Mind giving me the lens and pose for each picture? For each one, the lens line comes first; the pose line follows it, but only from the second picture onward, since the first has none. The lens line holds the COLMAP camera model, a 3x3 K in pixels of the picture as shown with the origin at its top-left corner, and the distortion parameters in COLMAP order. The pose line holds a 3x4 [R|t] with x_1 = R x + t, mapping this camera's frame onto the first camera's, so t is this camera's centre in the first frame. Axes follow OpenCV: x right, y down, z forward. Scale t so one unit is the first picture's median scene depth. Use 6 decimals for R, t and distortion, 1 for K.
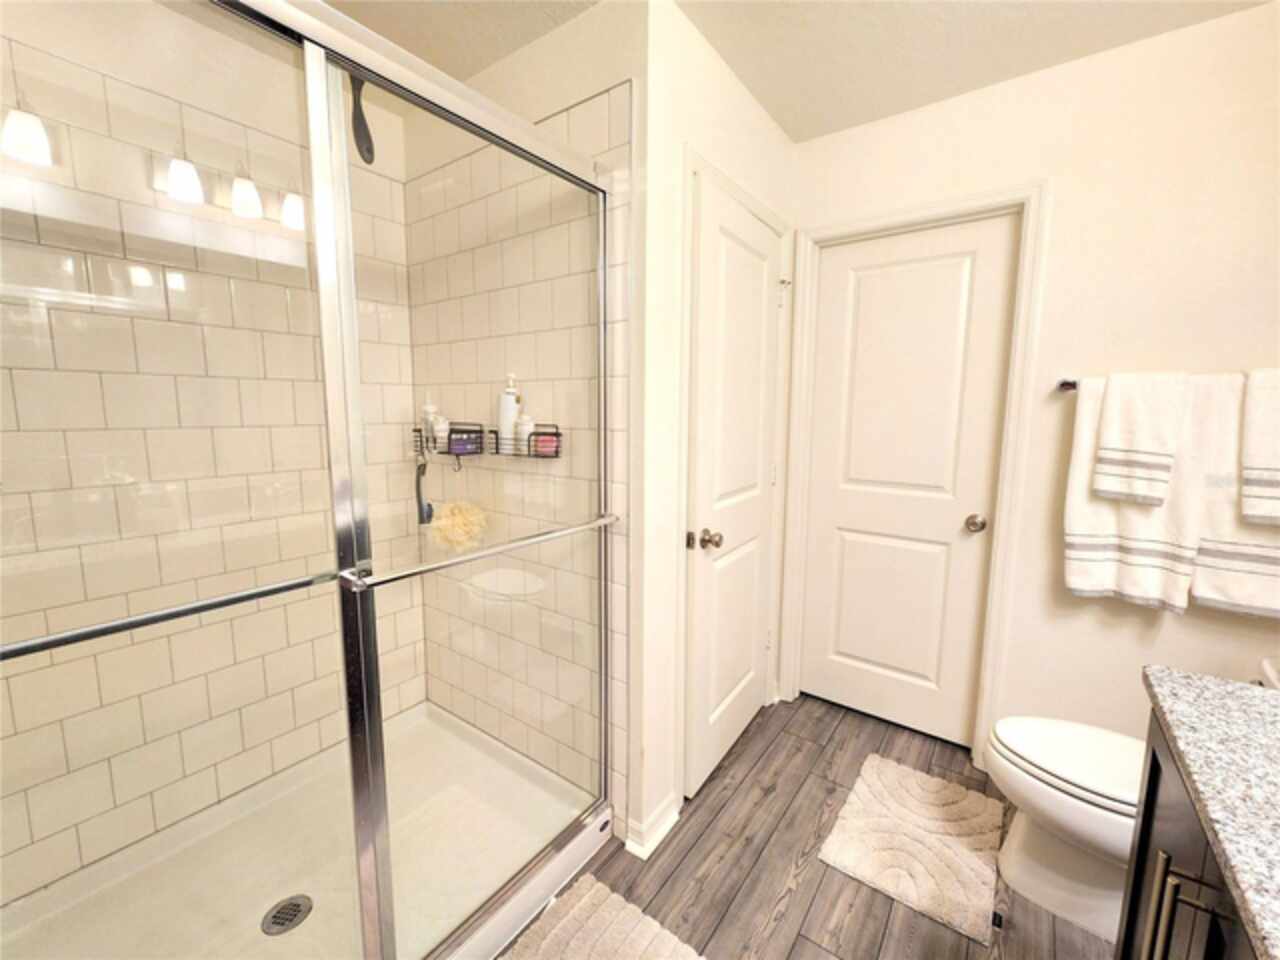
lens RADIAL K [[518.7, 0, 641.4], [0, 518.7, 474.1], [0, 0, 1]] dist [0.000480, -0.000202]
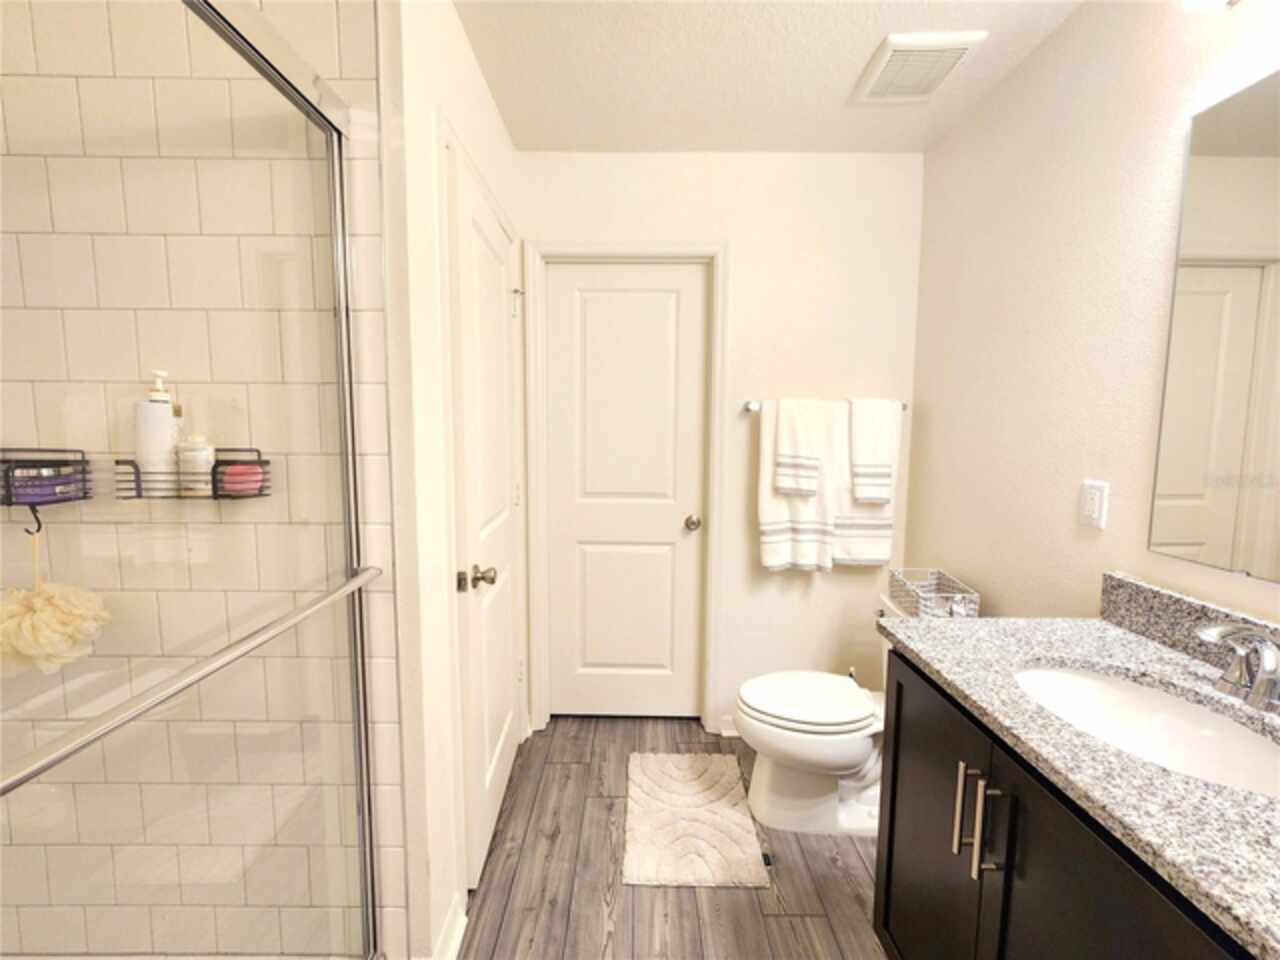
lens RADIAL K [[518.7, 0, 641.4], [0, 518.7, 474.1], [0, 0, 1]] dist [0.000480, -0.000202]
pose [[0.809401, -0.055559, 0.584622, -0.147469], [0.071259, 0.997450, -0.003866, -0.021297], [-0.582917, 0.044788, 0.811296, 0.140426]]
